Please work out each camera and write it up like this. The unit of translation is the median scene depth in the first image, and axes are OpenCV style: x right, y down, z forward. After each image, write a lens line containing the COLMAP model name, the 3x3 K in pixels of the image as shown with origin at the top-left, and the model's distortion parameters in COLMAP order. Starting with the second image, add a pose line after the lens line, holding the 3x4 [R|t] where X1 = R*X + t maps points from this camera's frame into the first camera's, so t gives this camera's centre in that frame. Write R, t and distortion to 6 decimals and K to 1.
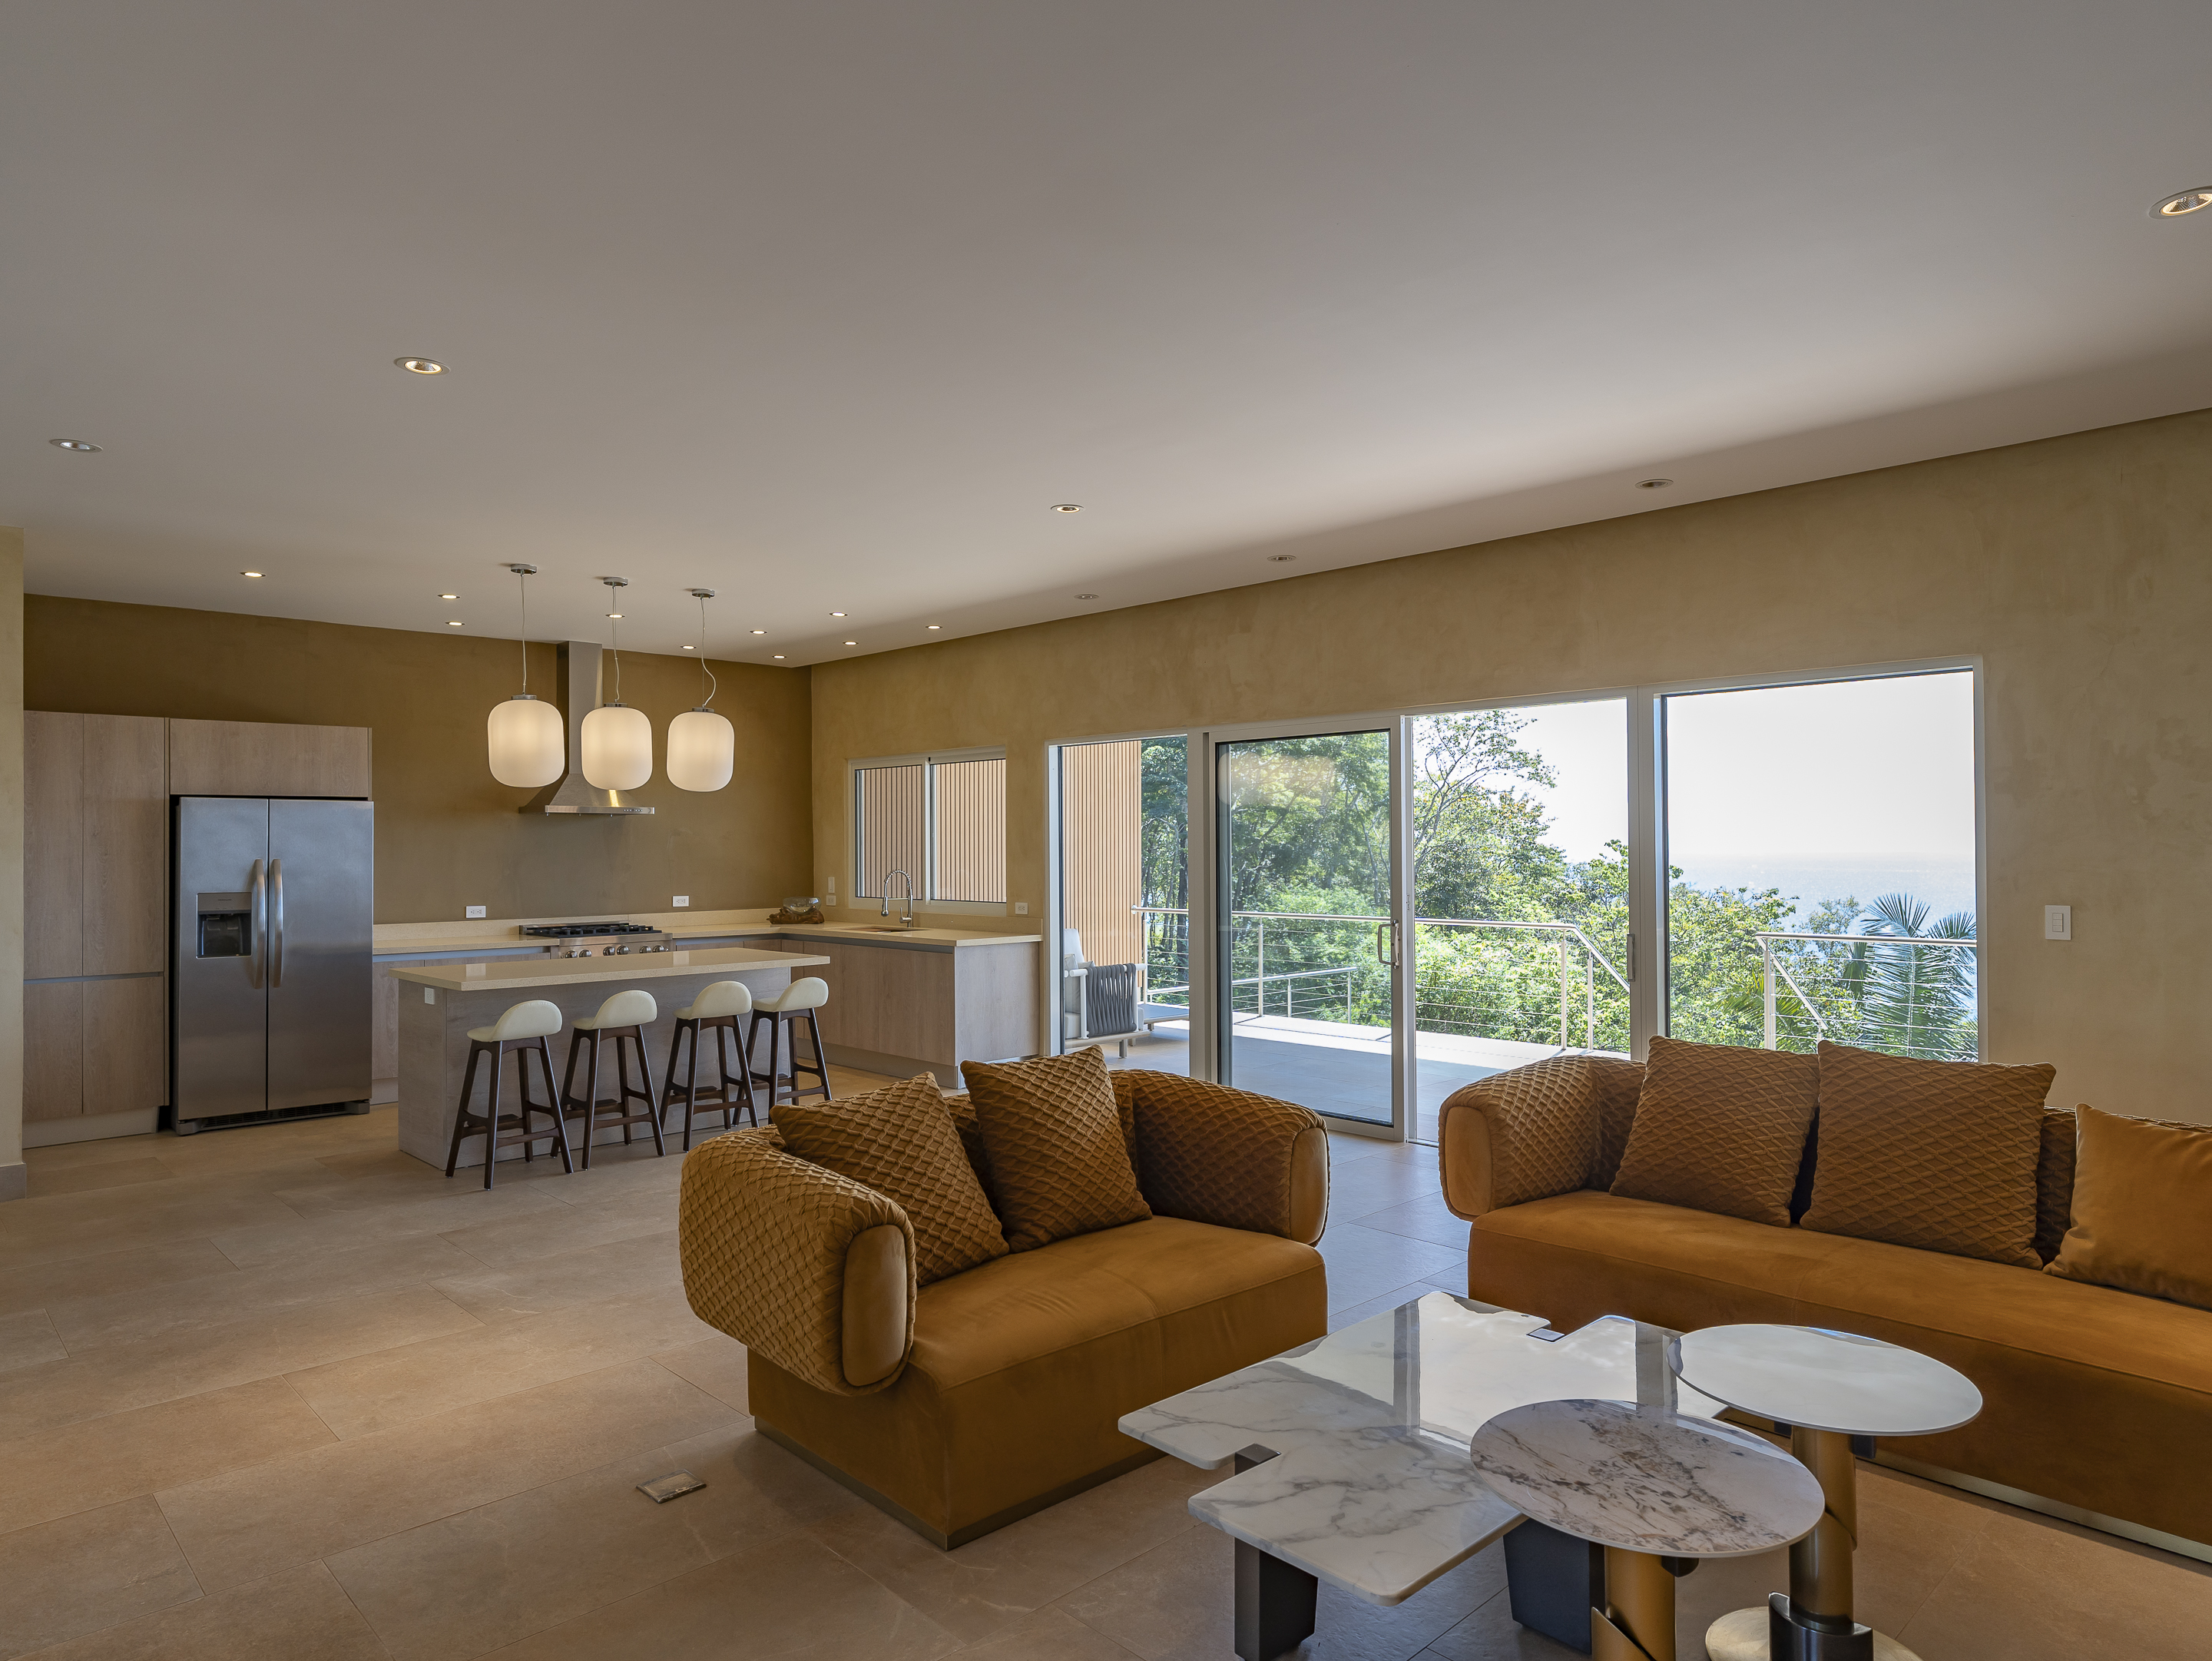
lens RADIAL K [[1375.0, 0, 1108.7], [0, 1375.0, 838.9], [0, 0, 1]] dist [-0.005905, 0.003545]
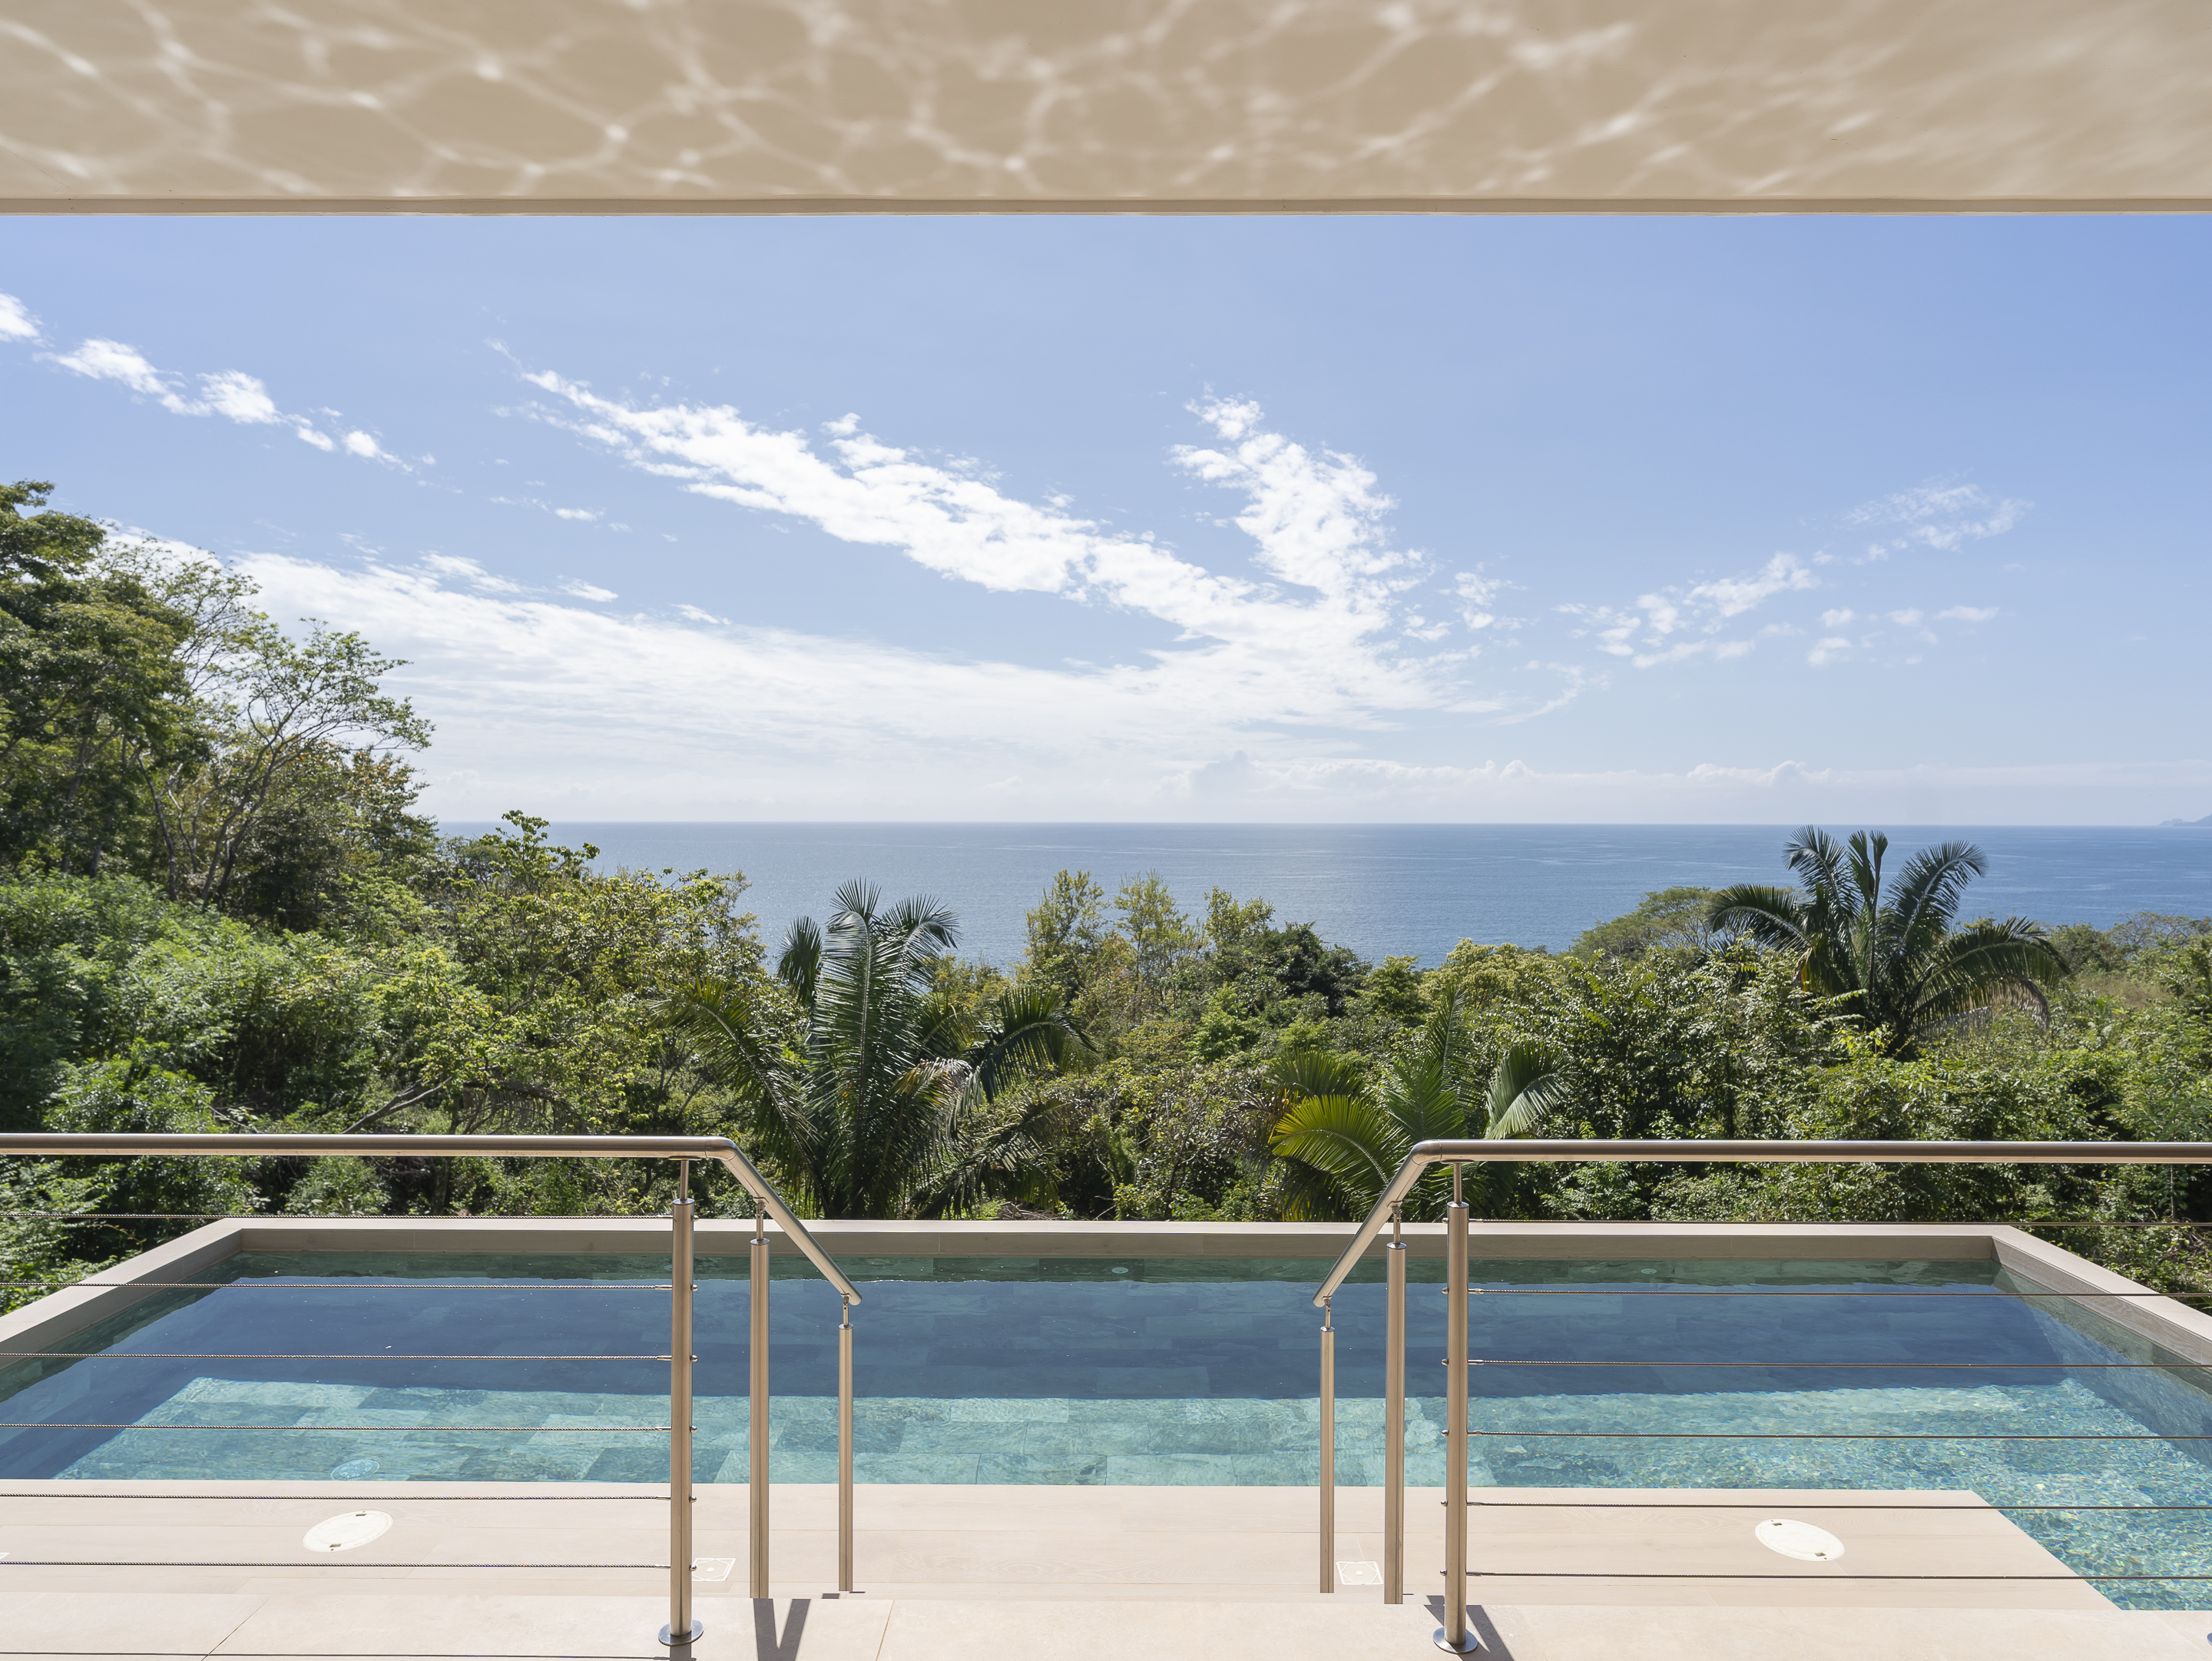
lens RADIAL K [[1375.0, 0, 1098.6], [0, 1375.0, 838.2], [0, 0, 1]] dist [-0.005905, 0.003545]
pose [[0.713641, -0.001774, 0.700509, 0.033500], [-0.011688, 0.999827, 0.014439, 0.000716], [-0.700414, -0.018492, 0.713497, 0.124469]]
